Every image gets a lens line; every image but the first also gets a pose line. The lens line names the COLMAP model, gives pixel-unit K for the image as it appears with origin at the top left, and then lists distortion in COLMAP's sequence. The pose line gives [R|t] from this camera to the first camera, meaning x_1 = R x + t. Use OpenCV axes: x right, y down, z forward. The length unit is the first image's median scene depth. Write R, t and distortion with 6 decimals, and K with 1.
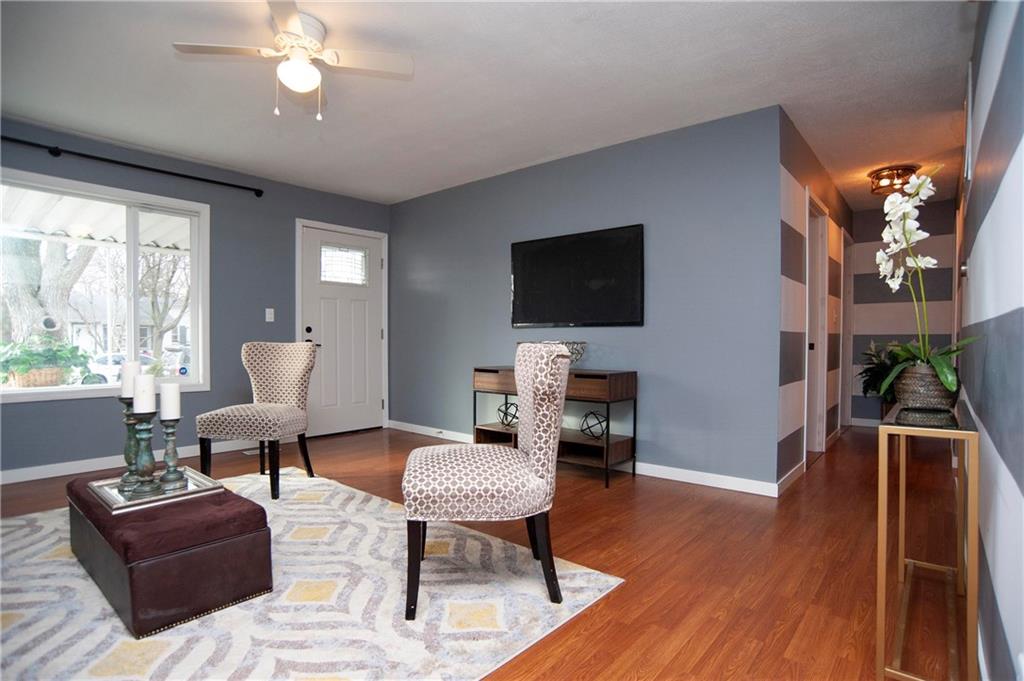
lens RADIAL K [[519.6, 0, 517.5], [0, 519.6, 349.9], [0, 0, 1]] dist [-0.096458, 0.053909]
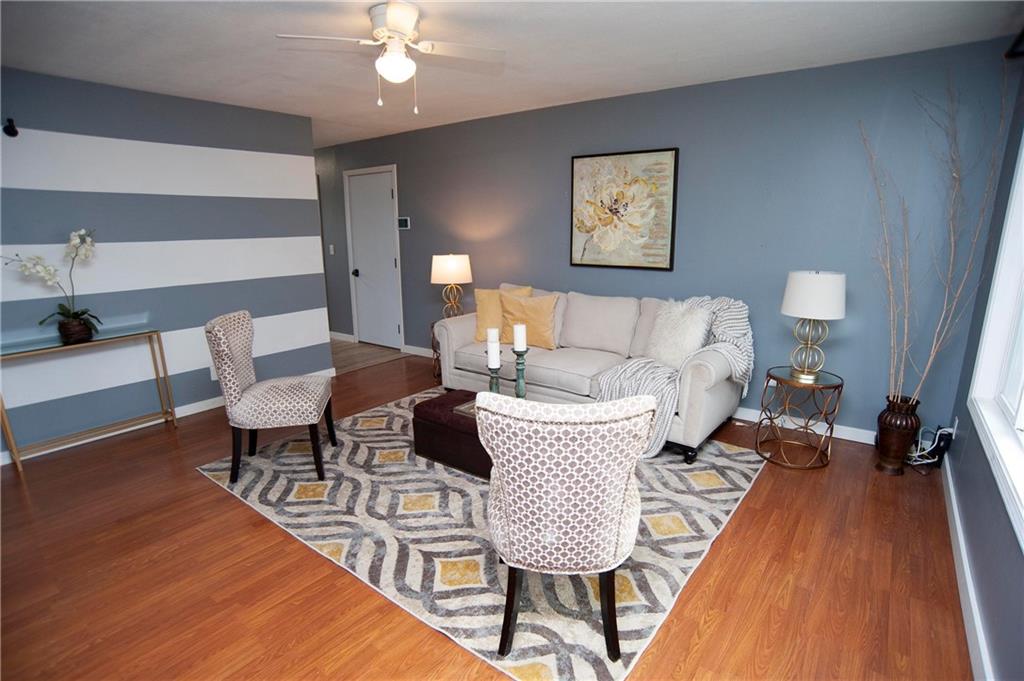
lens RADIAL K [[519.6, 0, 517.5], [0, 519.6, 349.9], [0, 0, 1]] dist [-0.096458, 0.053909]
pose [[-0.998054, 0.020566, -0.058868, -0.364682], [0.004749, 0.966375, 0.257094, -0.150908], [0.062176, 0.256315, -0.964592, 1.293440]]
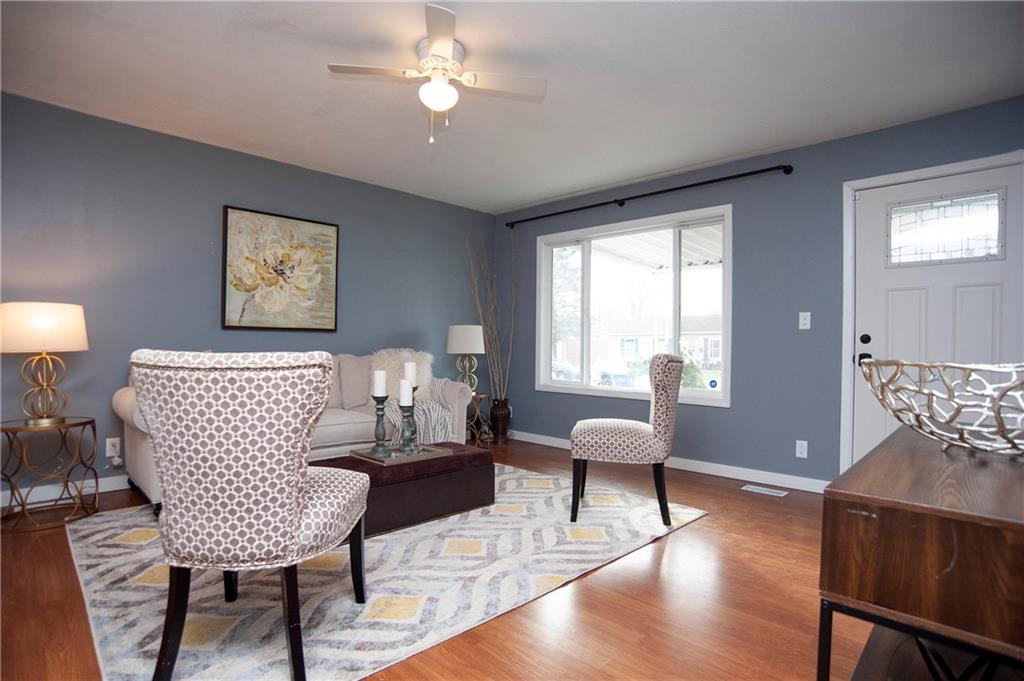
lens RADIAL K [[526.5, 0, 521.1], [0, 526.5, 341.9], [0, 0, 1]] dist [-0.063231, 0.001154]
pose [[-0.065317, -0.008862, -0.997825, 0.386815], [-0.032919, 0.999435, -0.006722, -0.020181], [0.997321, 0.032408, -0.065572, 0.757817]]
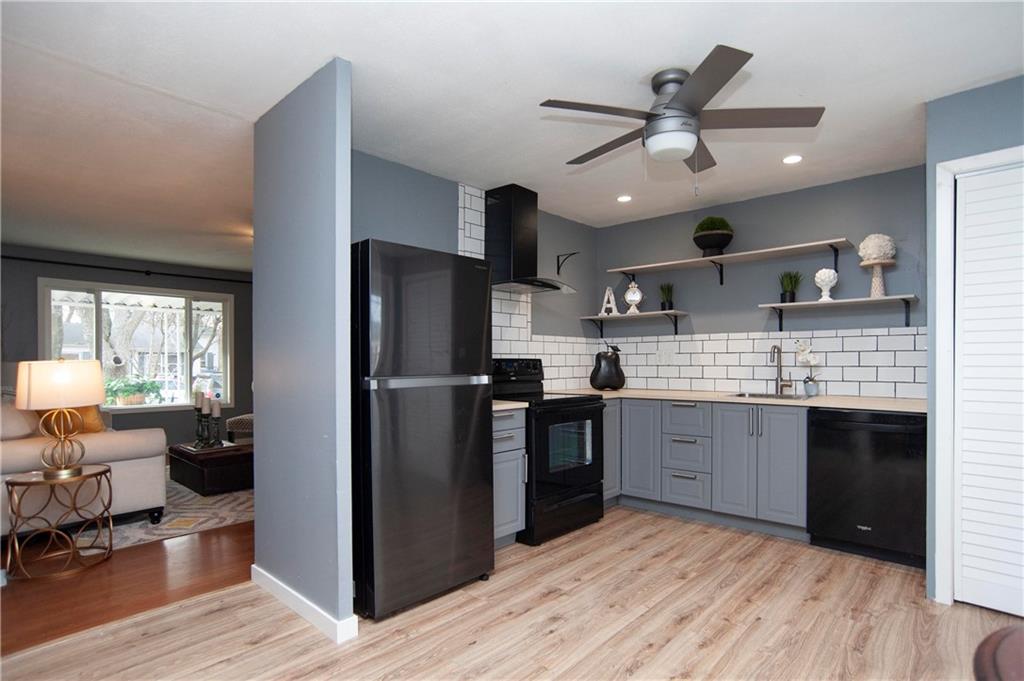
lens RADIAL K [[518.0, 0, 530.1], [0, 518.0, 364.8], [0, 0, 1]] dist [-0.086807, 0.059301]
pose [[0.999787, -0.002456, -0.020515, 0.429272], [0.002138, 0.999878, -0.015474, -0.034502], [0.020550, 0.015427, 0.999670, -0.694836]]
